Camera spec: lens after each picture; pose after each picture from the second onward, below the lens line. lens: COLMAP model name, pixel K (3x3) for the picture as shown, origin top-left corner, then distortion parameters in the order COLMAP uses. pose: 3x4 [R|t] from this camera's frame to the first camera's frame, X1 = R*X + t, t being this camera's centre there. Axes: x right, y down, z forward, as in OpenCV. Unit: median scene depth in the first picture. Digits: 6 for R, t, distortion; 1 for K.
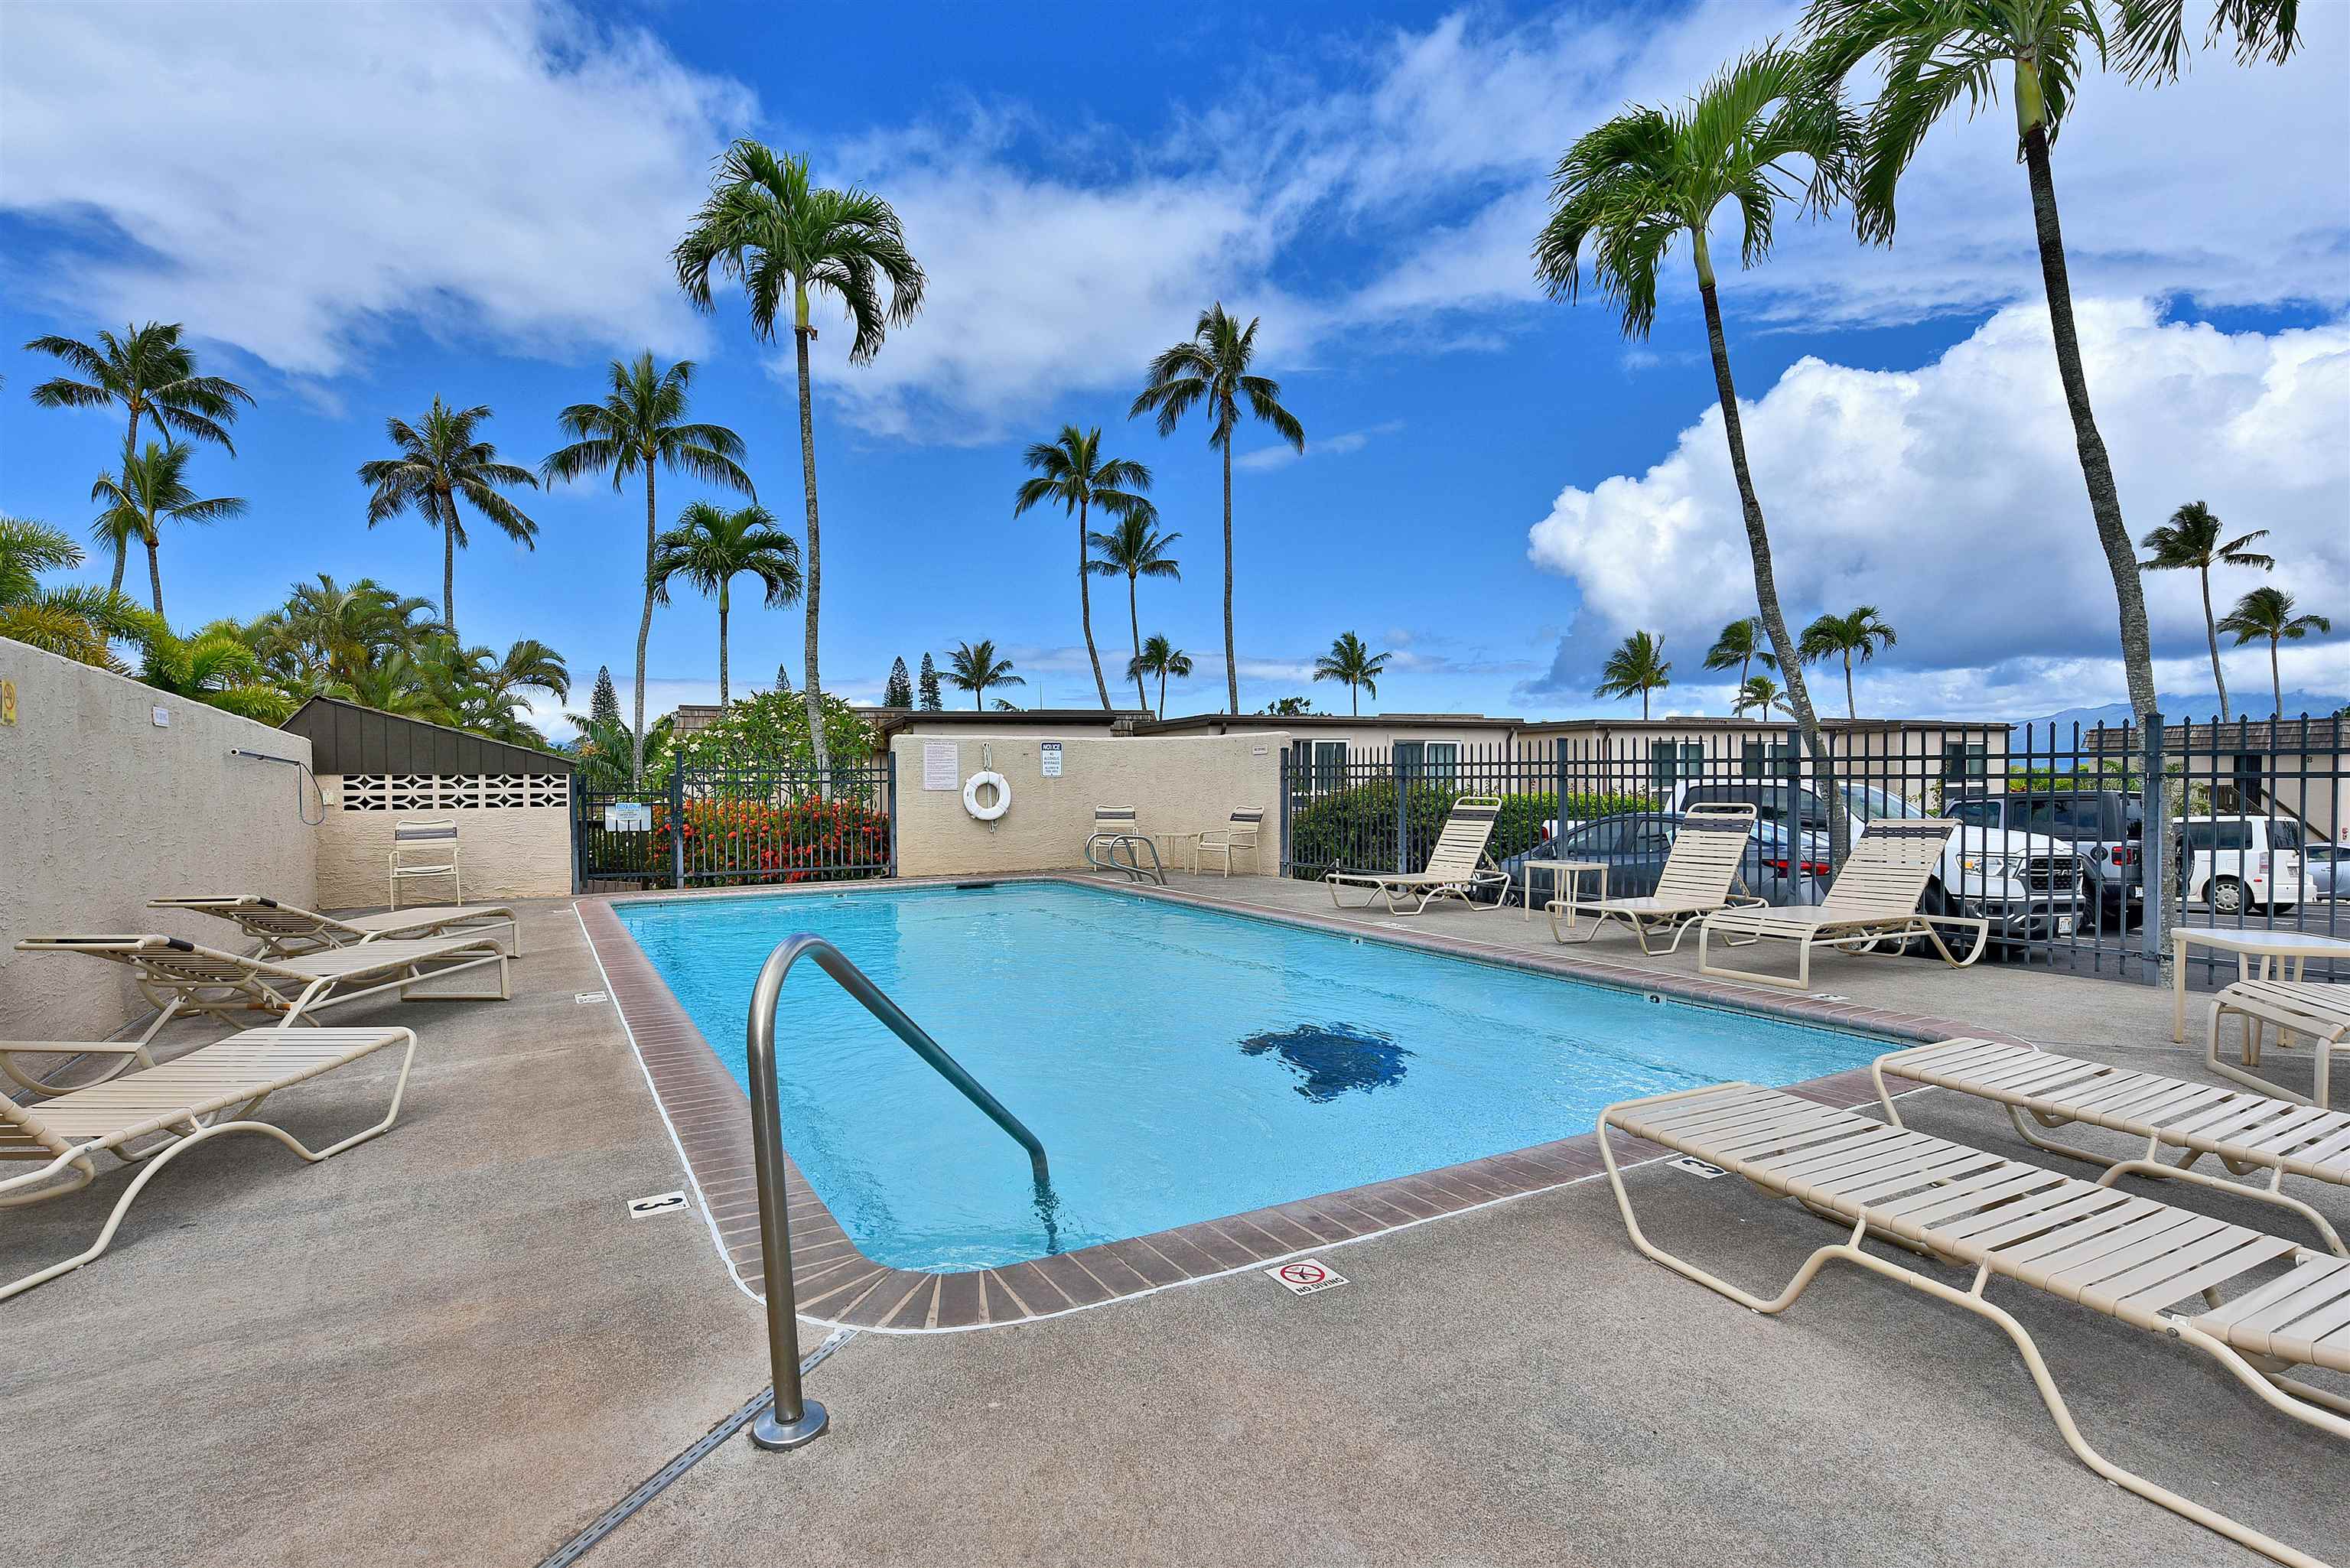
lens RADIAL K [[1142.3, 0, 1174.6], [0, 1142.3, 791.0], [0, 0, 1]] dist [-0.012894, 0.000853]
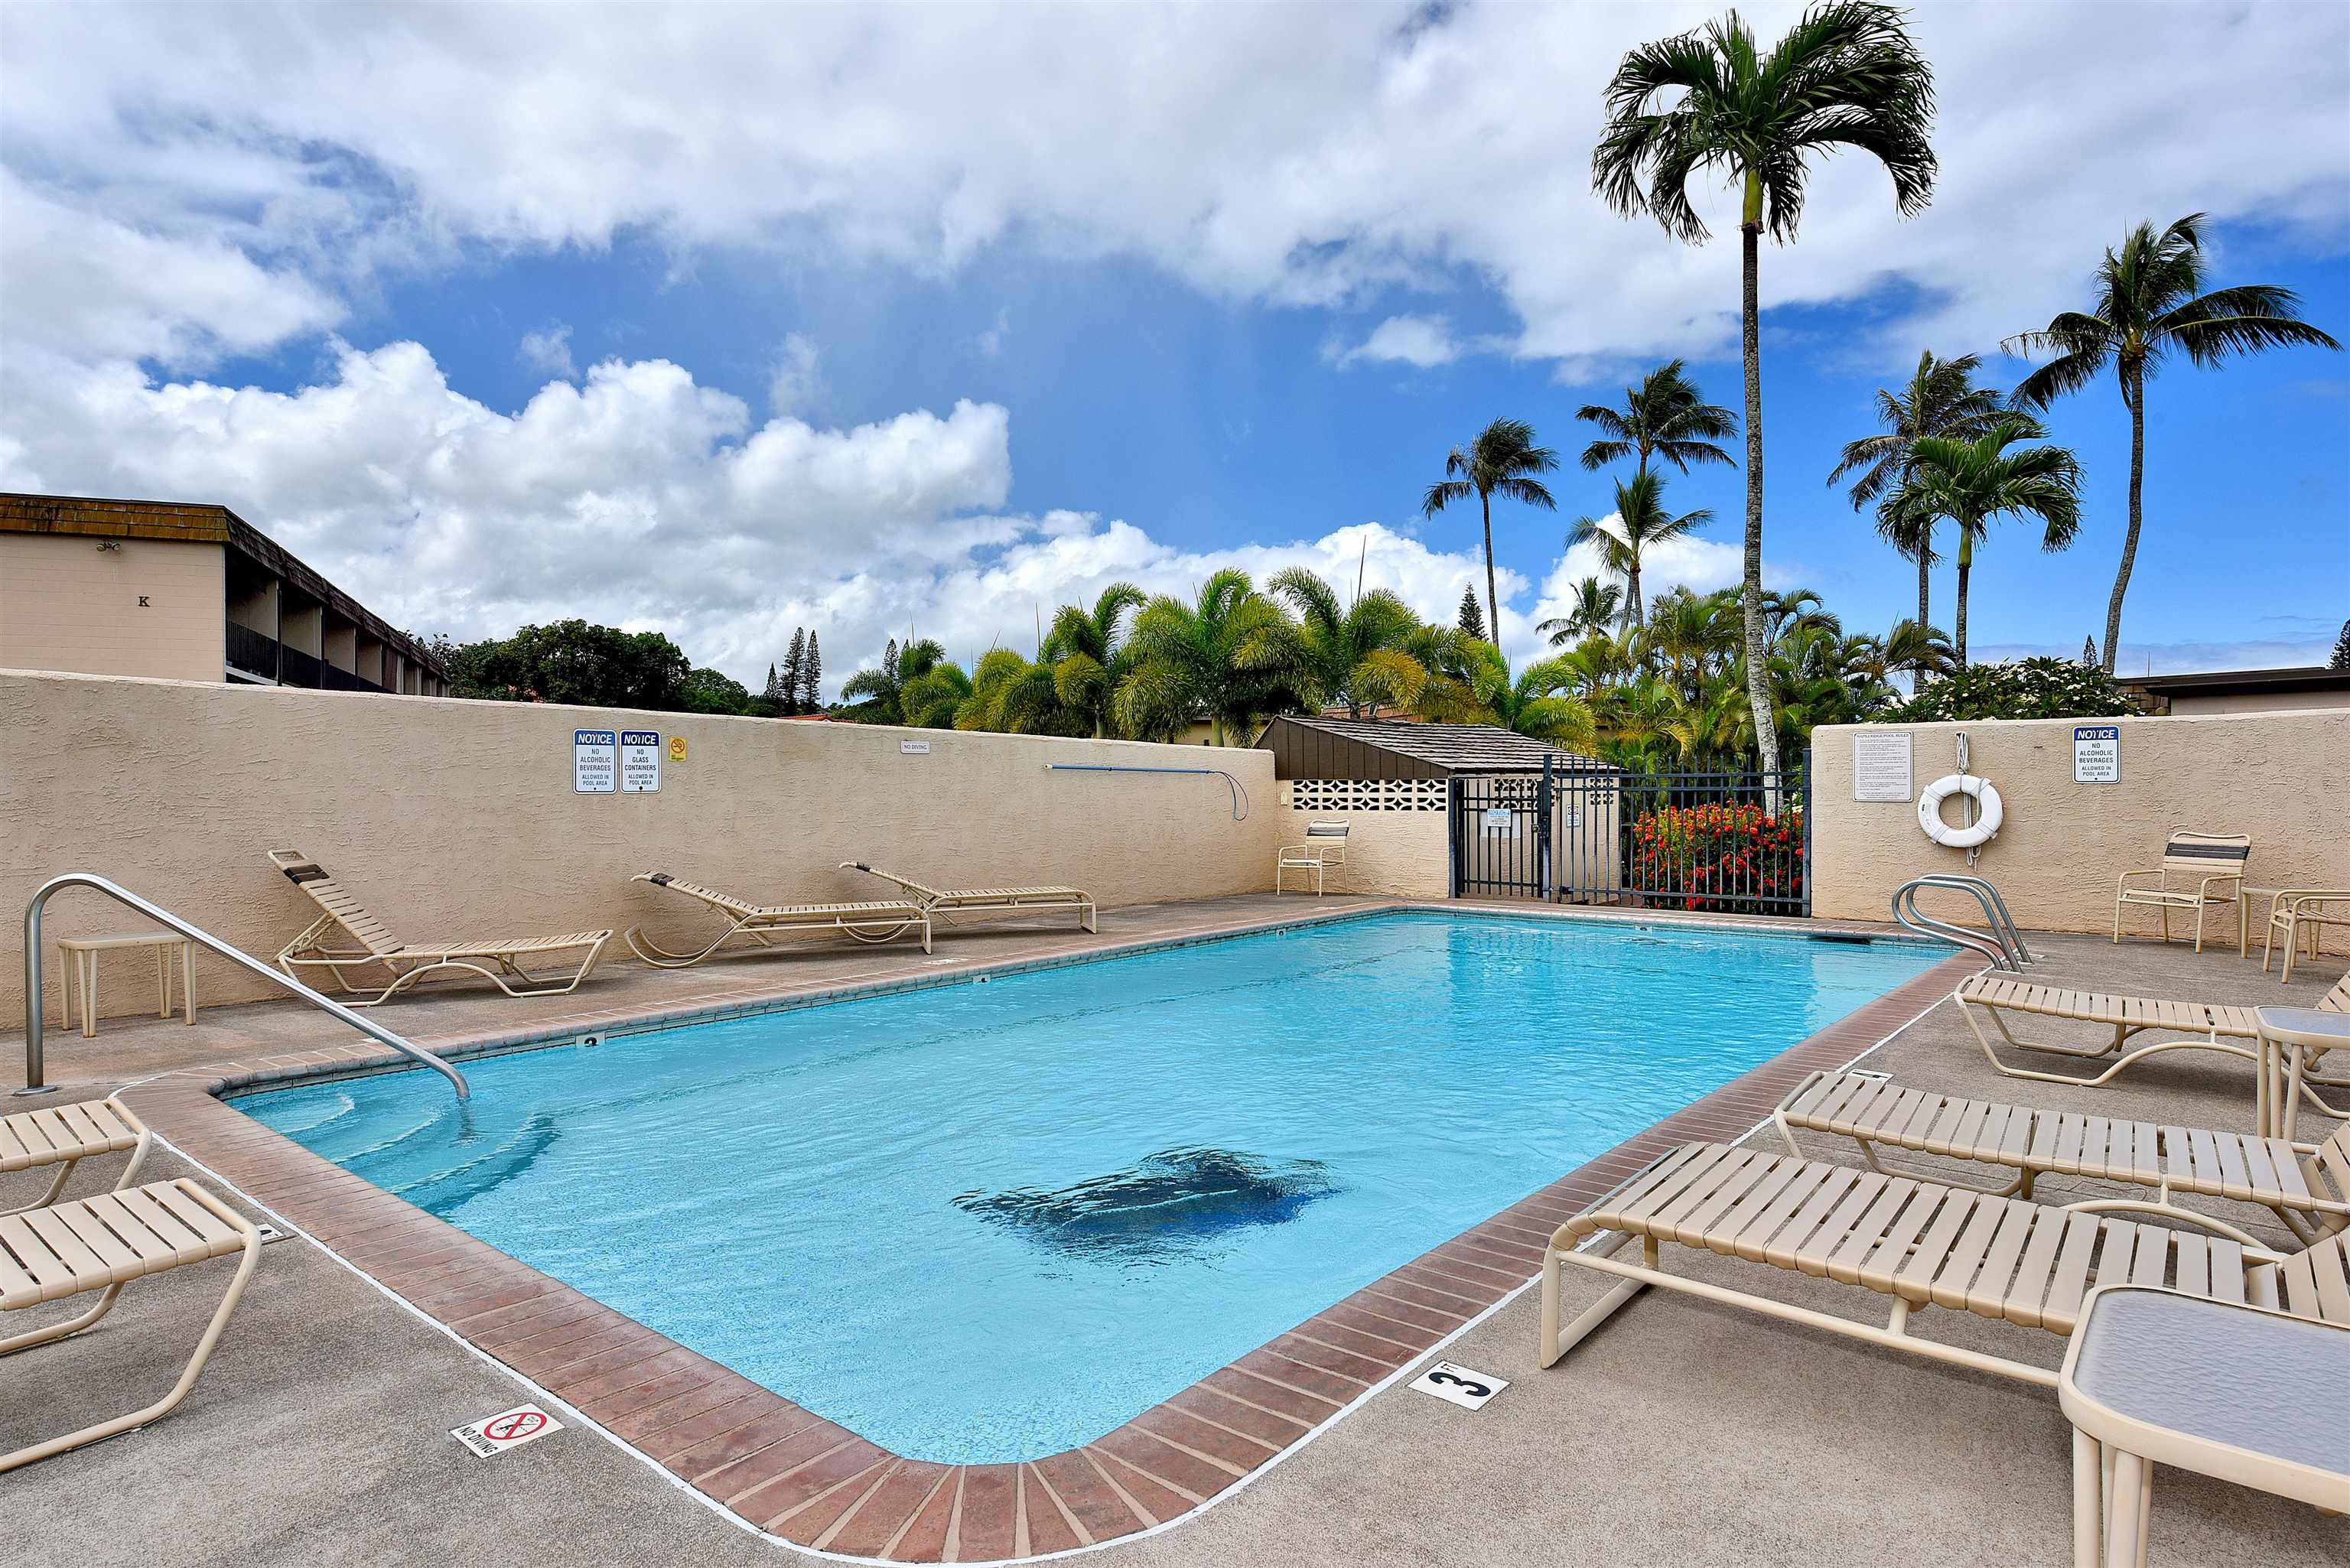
lens RADIAL K [[1260.7, 0, 1131.8], [0, 1260.7, 788.1], [0, 0, 1]] dist [-0.010880, 0.001401]
pose [[0.351542, 0.008147, -0.936137, 0.346045], [-0.009153, 0.999944, 0.005265, -0.008465], [0.936127, 0.006717, 0.351597, 0.276412]]
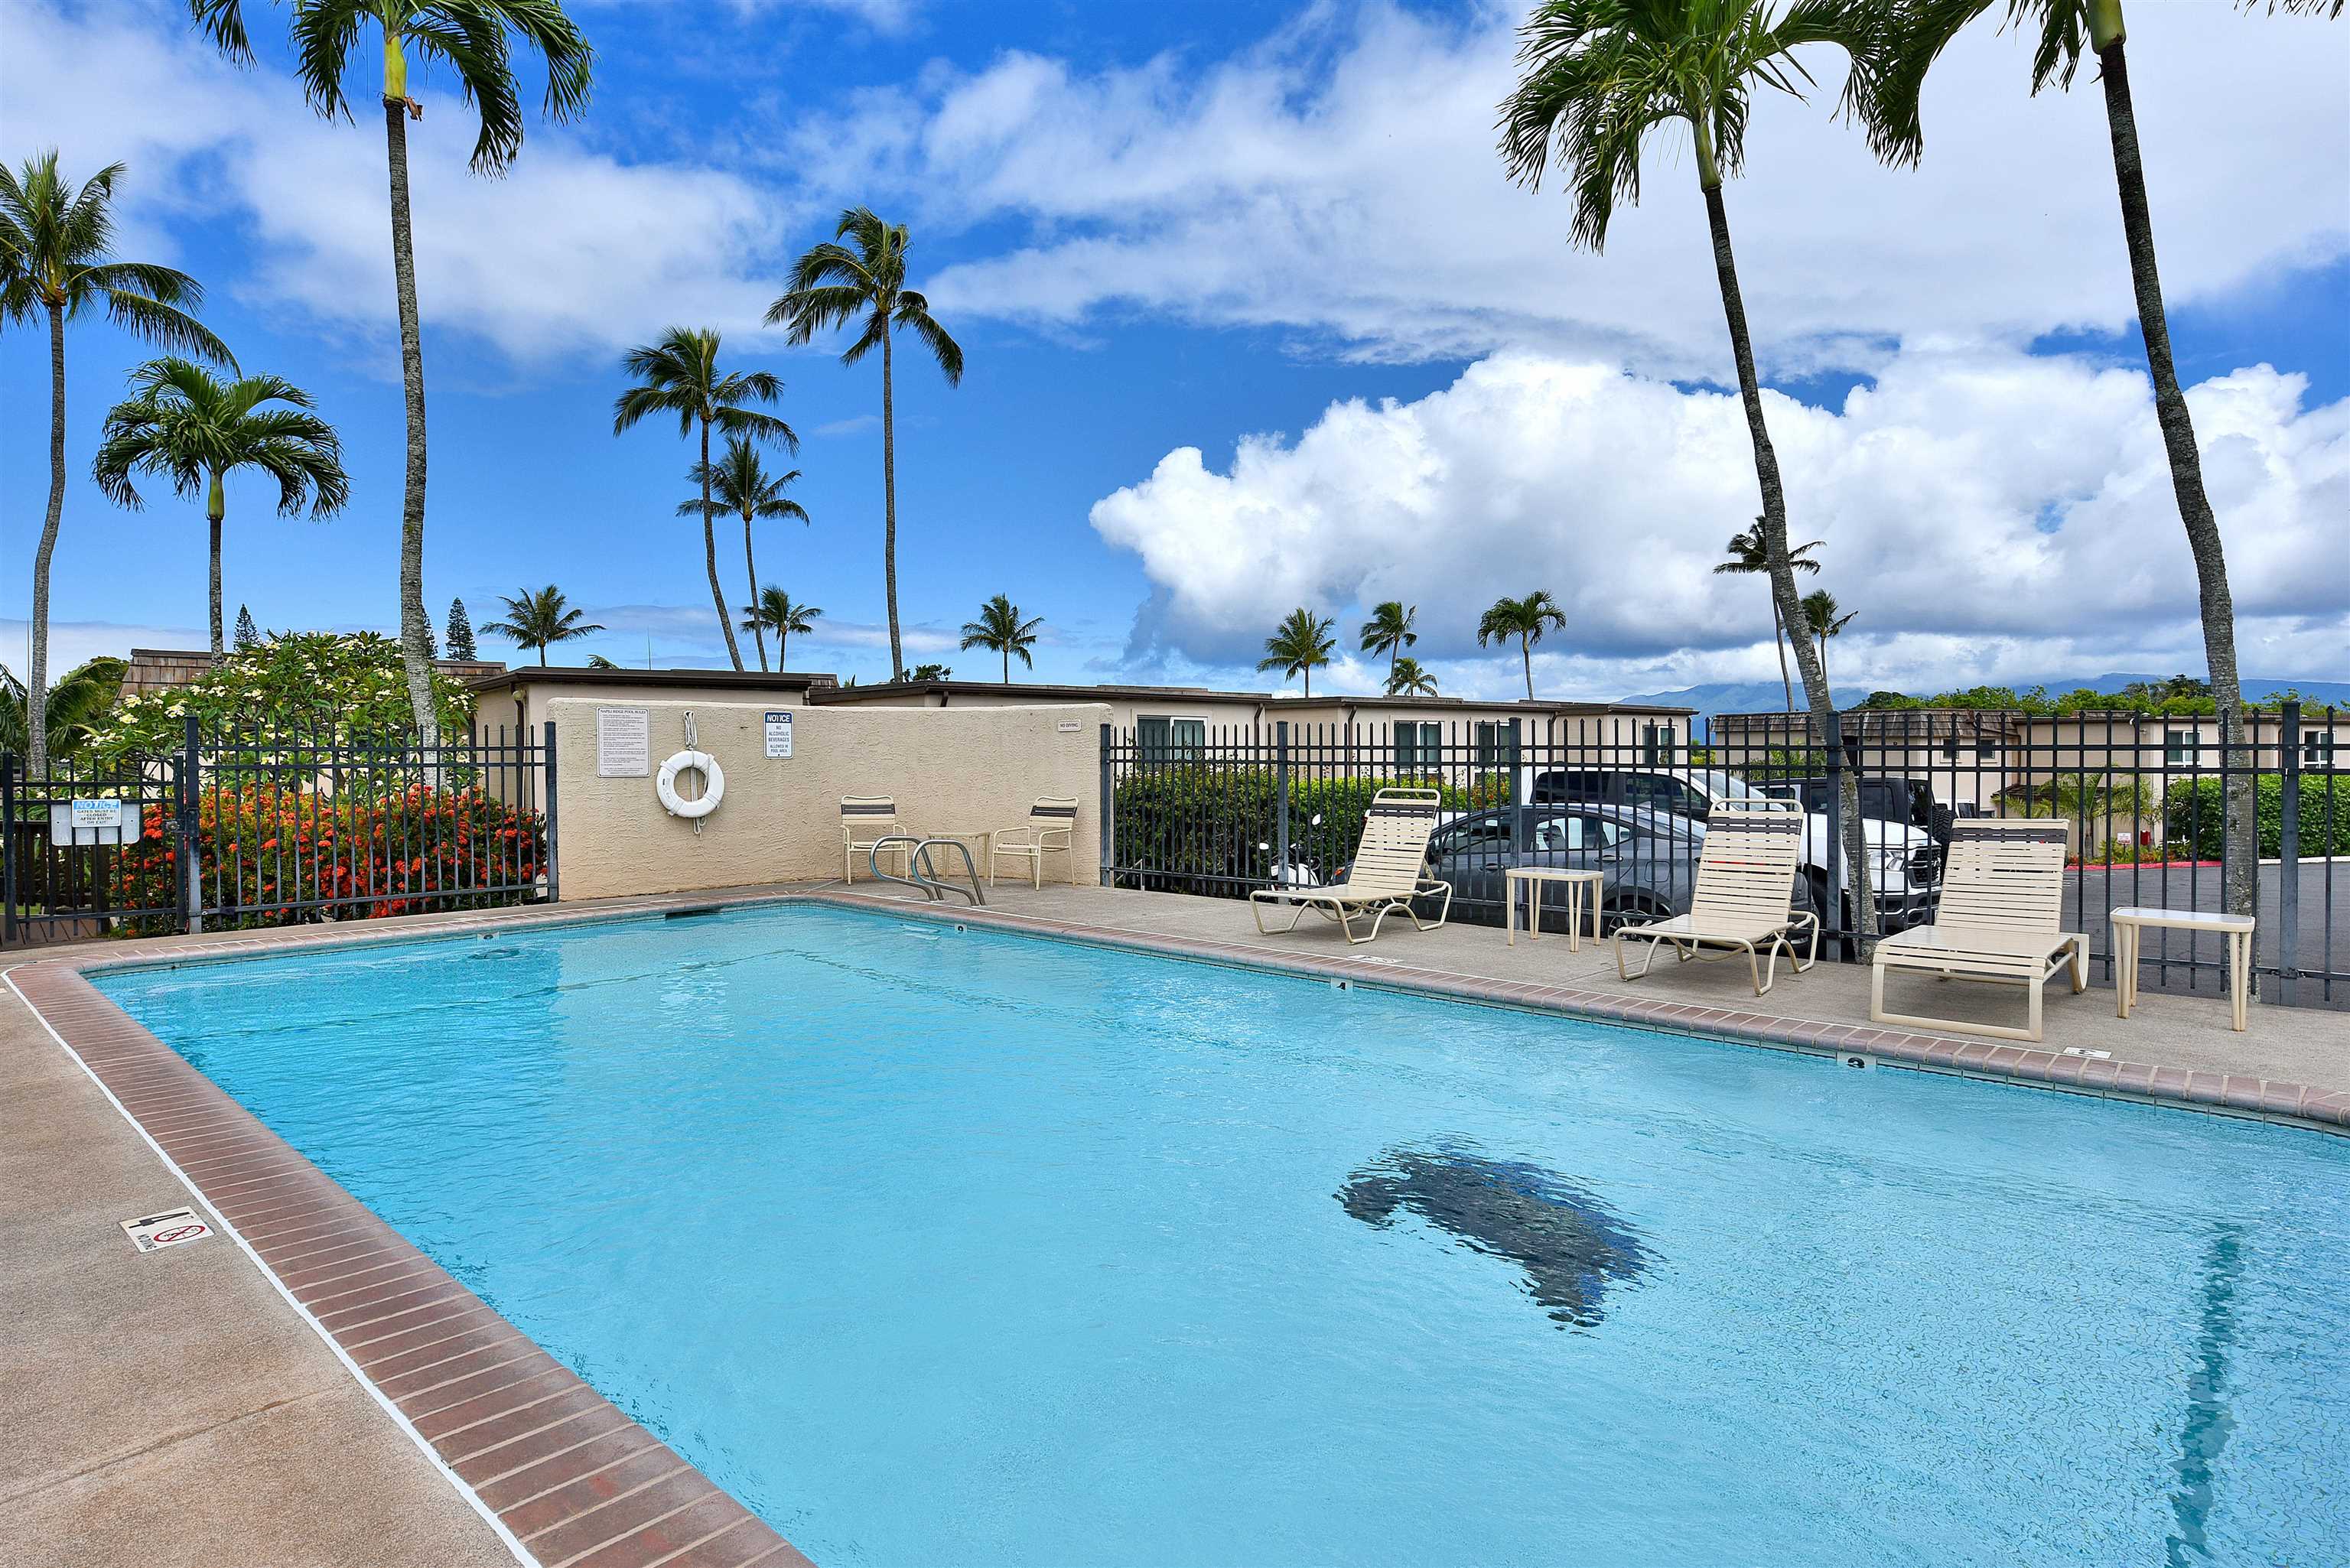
lens RADIAL K [[1234.5, 0, 1193.6], [0, 1234.5, 770.6], [0, 0, 1]] dist [-0.001146, -0.004858]
pose [[0.947166, 0.001449, 0.320742, -0.110538], [-0.001823, 0.999998, 0.000866, -0.005728], [-0.320740, -0.001405, 0.947166, 0.148119]]
